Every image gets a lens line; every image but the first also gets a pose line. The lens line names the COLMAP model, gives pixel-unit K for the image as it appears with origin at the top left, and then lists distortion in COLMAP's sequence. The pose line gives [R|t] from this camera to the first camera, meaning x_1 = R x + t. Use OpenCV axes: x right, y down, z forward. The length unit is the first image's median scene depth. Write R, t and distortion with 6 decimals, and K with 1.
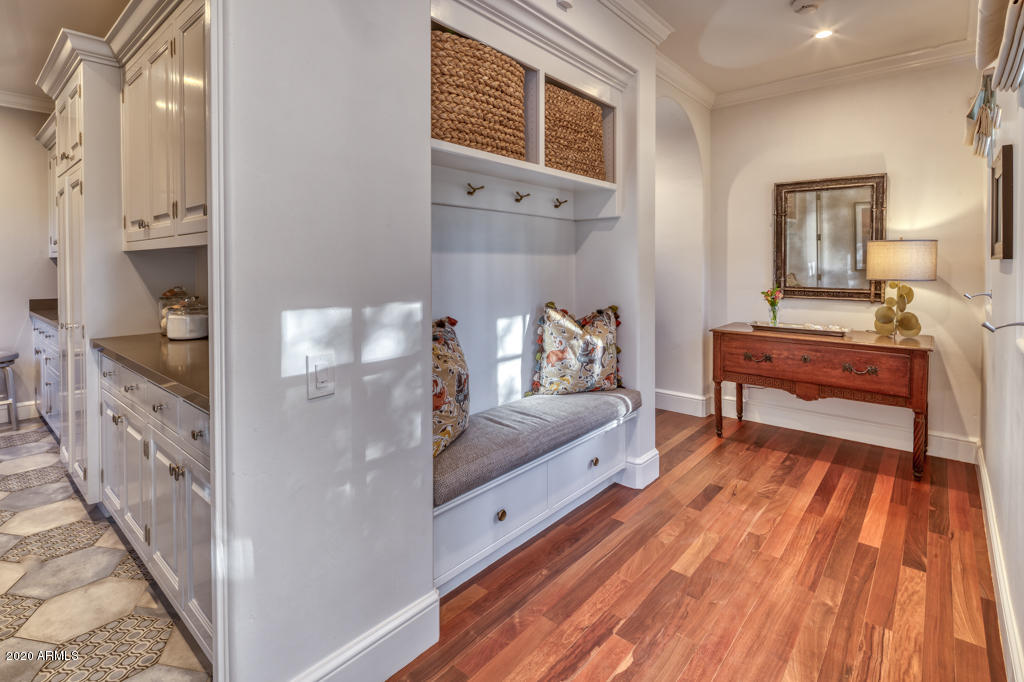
lens RADIAL K [[495.5, 0, 512.7], [0, 495.5, 283.5], [0, 0, 1]] dist [-0.003089, -0.001163]
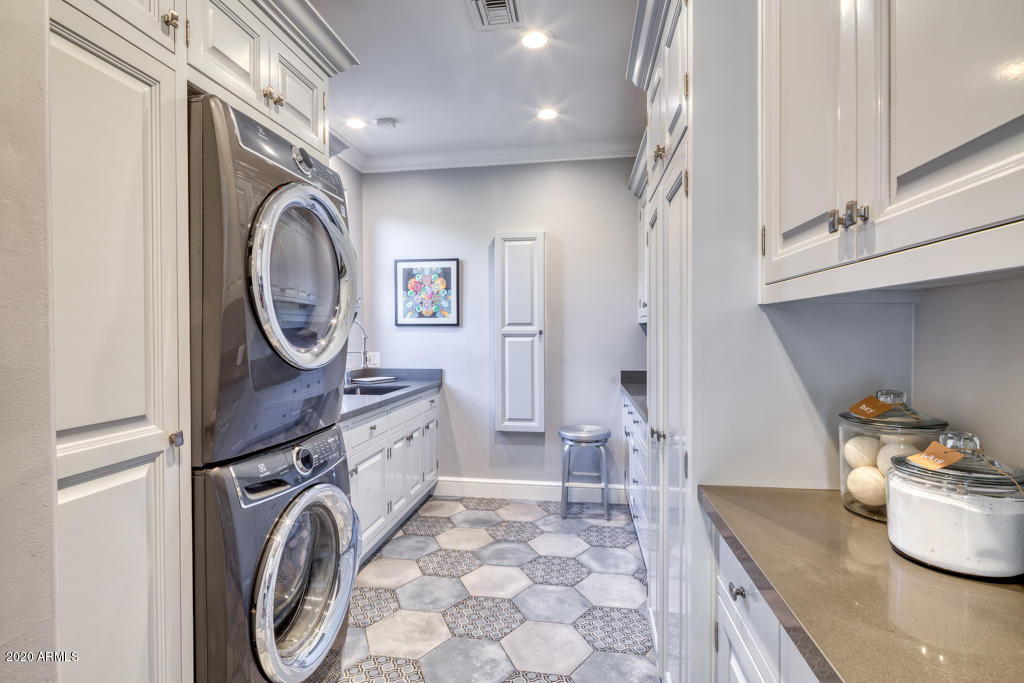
lens RADIAL K [[485.5, 0, 512.0], [0, 485.5, 341.5], [0, 0, 1]] dist [-0.003824, -0.000544]
pose [[0.530211, 0.007999, -0.847828, -0.365381], [-0.013283, 0.999911, 0.001127, -0.019752], [0.847761, 0.010664, 0.530271, 0.393063]]
